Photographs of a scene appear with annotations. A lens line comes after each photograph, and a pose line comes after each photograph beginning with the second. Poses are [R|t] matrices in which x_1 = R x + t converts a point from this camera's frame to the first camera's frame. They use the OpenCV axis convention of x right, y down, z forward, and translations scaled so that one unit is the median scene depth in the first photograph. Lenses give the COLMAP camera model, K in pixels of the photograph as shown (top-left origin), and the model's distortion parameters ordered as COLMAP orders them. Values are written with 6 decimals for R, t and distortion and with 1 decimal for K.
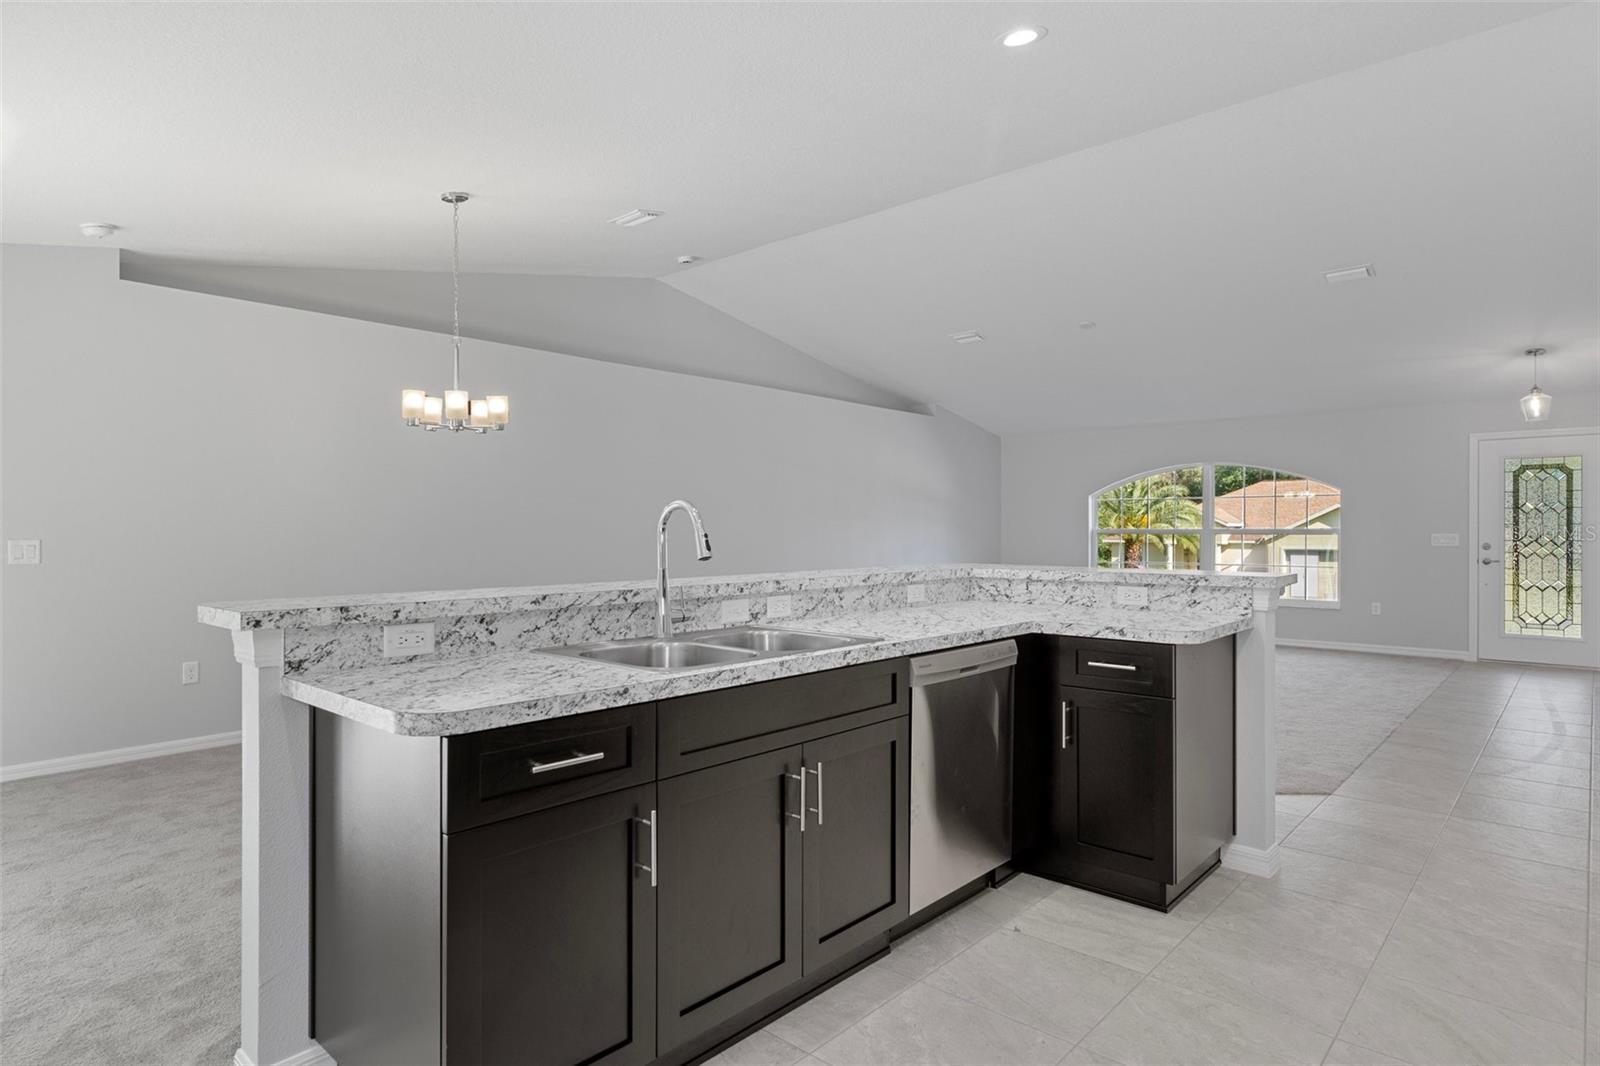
lens RADIAL K [[885.6, 0, 796.2], [0, 885.6, 539.4], [0, 0, 1]] dist [-0.000126, -0.001091]
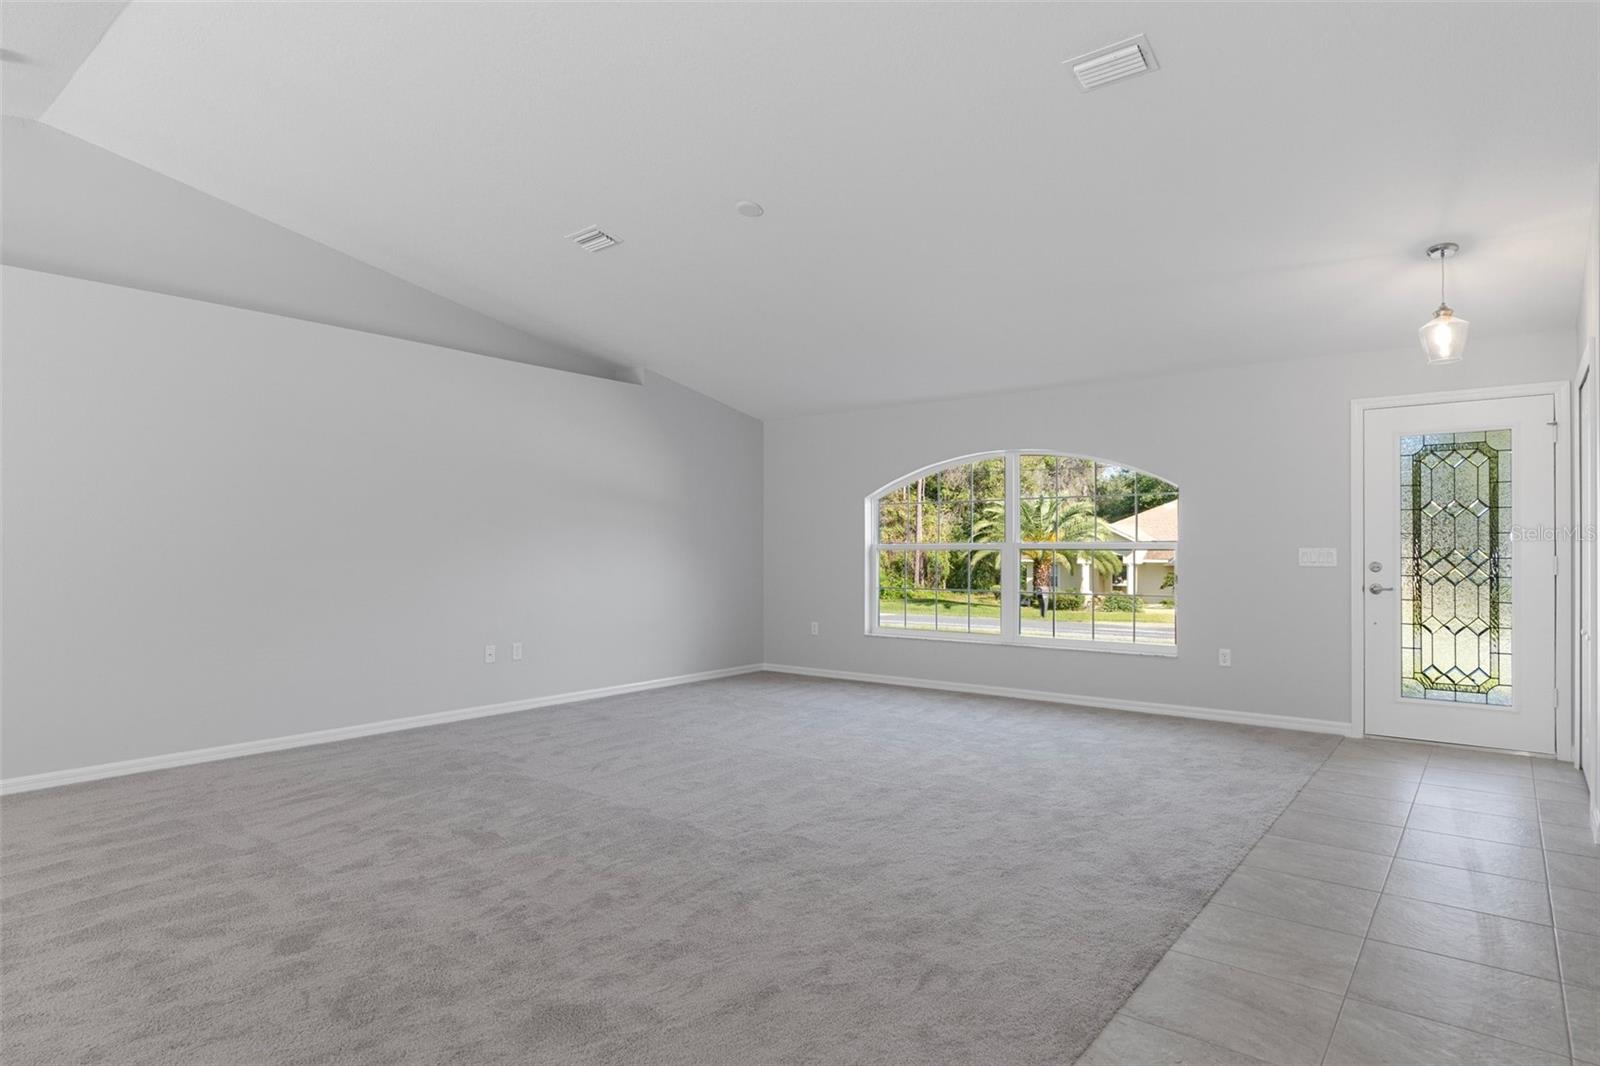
lens RADIAL K [[886.9, 0, 799.9], [0, 886.9, 553.3], [0, 0, 1]] dist [0.004045, 0.001467]
pose [[0.997814, -0.000814, 0.066080, 0.301324], [0.001259, 0.999977, -0.006686, 0.001538], [-0.066073, 0.006754, 0.997792, 0.358009]]
